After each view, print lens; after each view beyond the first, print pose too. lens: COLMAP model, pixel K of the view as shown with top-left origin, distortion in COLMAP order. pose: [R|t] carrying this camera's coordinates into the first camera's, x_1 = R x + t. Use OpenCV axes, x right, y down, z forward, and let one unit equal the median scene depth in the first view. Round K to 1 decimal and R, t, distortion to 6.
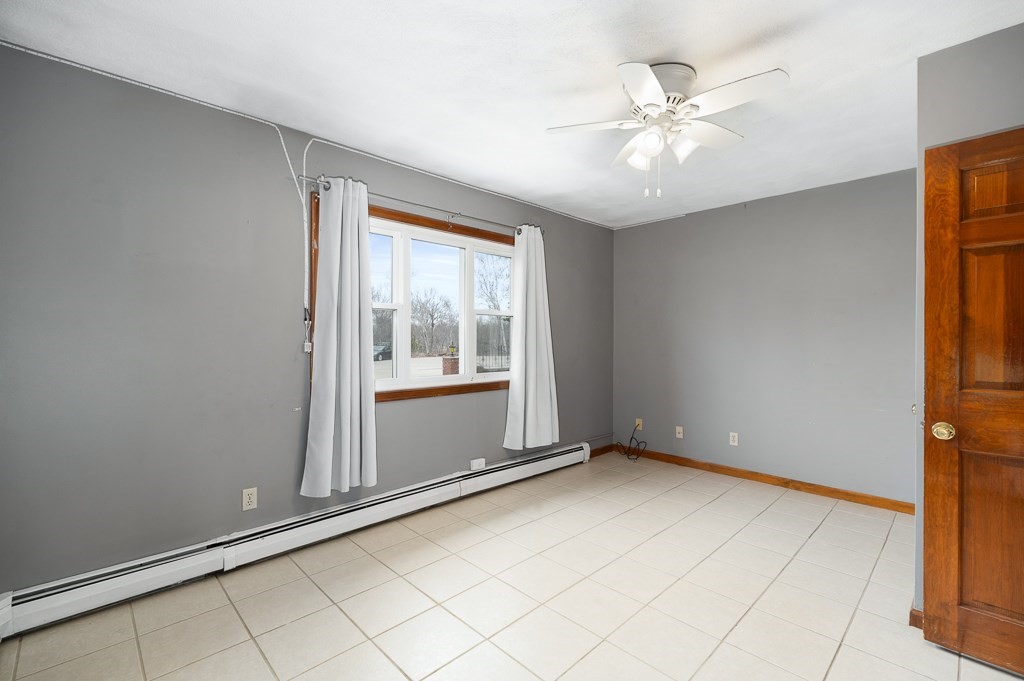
lens RADIAL K [[466.8, 0, 518.7], [0, 466.8, 348.8], [0, 0, 1]] dist [-0.003889, -0.000872]
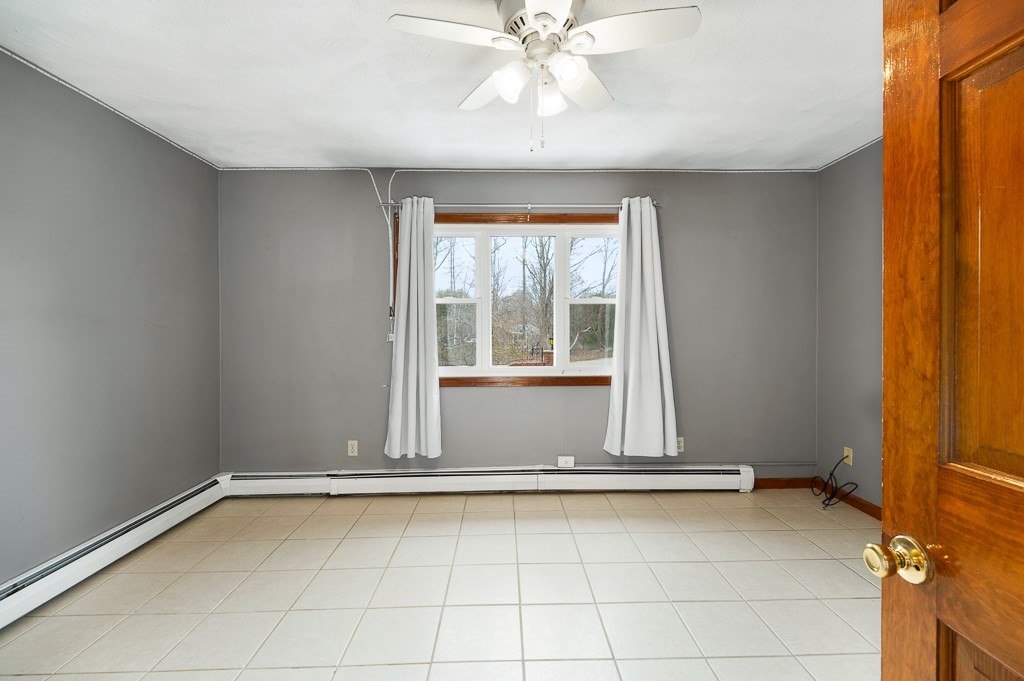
lens RADIAL K [[464.8, 0, 512.0], [0, 464.8, 340.5], [0, 0, 1]] dist [-0.001742, -0.000412]
pose [[0.709280, 0.009952, -0.704857, 0.643416], [-0.006610, 0.999950, 0.007467, -0.006488], [0.704896, -0.000637, 0.709310, 0.327595]]
